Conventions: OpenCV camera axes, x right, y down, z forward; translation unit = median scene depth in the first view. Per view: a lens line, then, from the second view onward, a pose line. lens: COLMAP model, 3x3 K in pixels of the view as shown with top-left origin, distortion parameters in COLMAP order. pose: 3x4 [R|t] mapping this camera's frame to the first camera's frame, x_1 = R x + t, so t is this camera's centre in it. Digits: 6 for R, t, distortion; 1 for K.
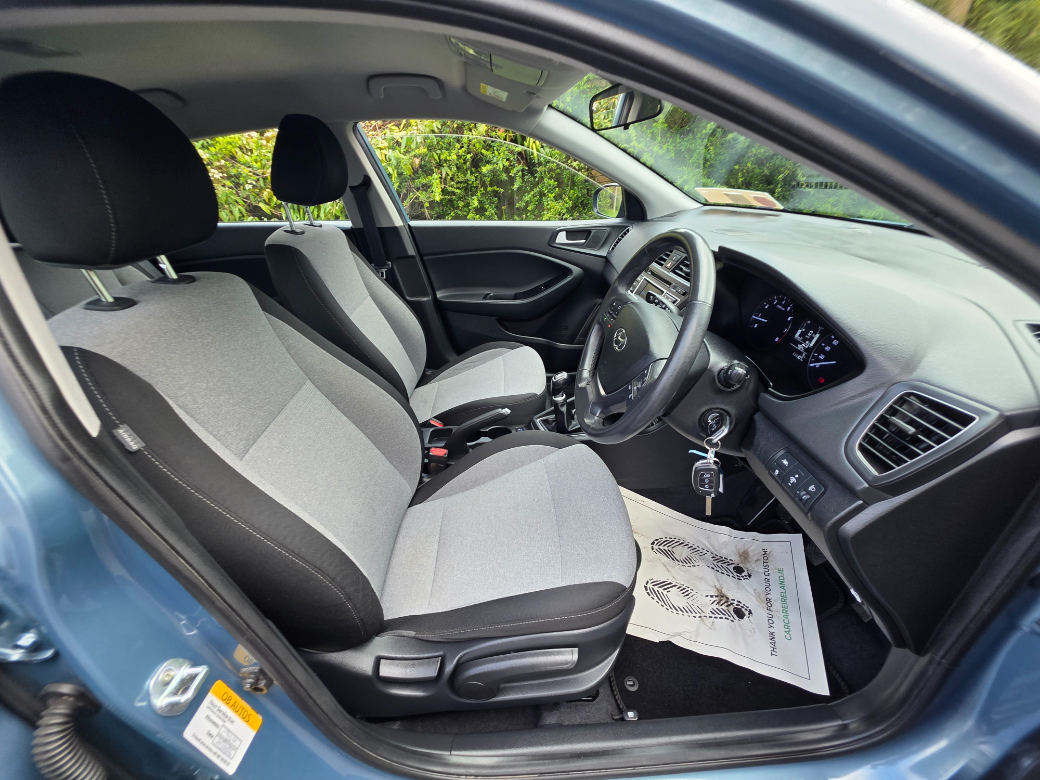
lens RADIAL K [[413.7, 0, 520.0], [0, 413.7, 390.0], [0, 0, 1]] dist [0.000555, 0.000246]
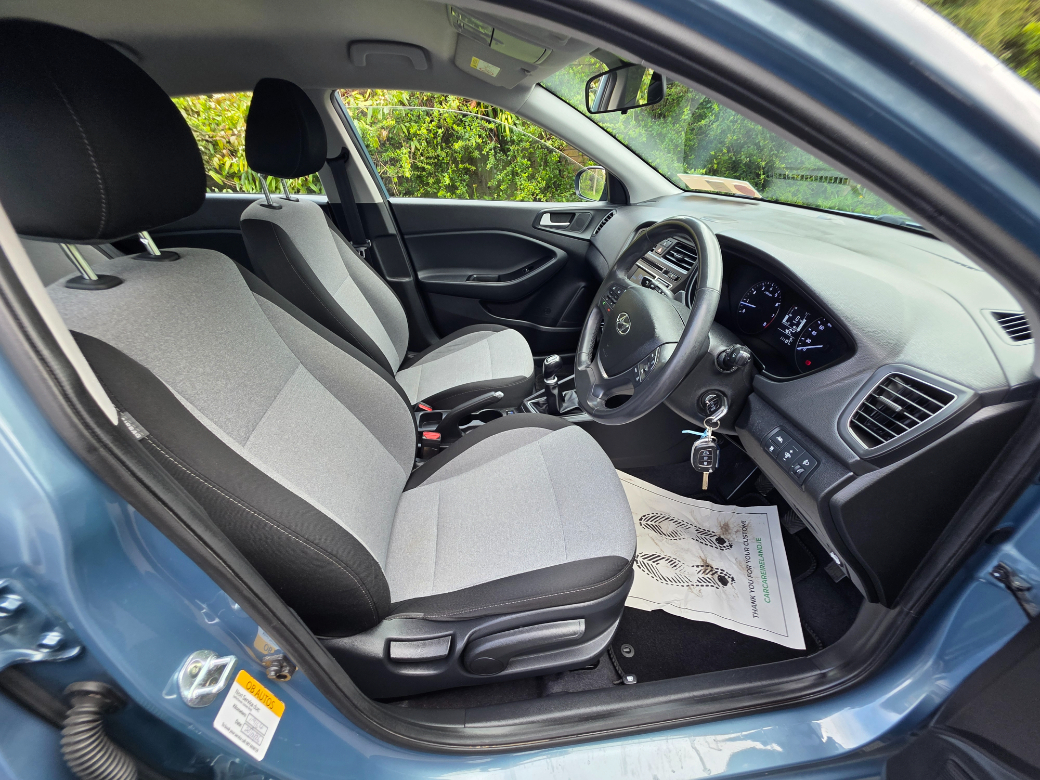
lens RADIAL K [[416.1, 0, 521.8], [0, 416.1, 387.4], [0, 0, 1]] dist [0.000179, -0.000072]
pose [[0.996260, -0.007569, 0.086074, -0.102030], [0.004518, 0.999356, 0.035584, -0.001463], [-0.086288, -0.035062, 0.995653, -0.013315]]
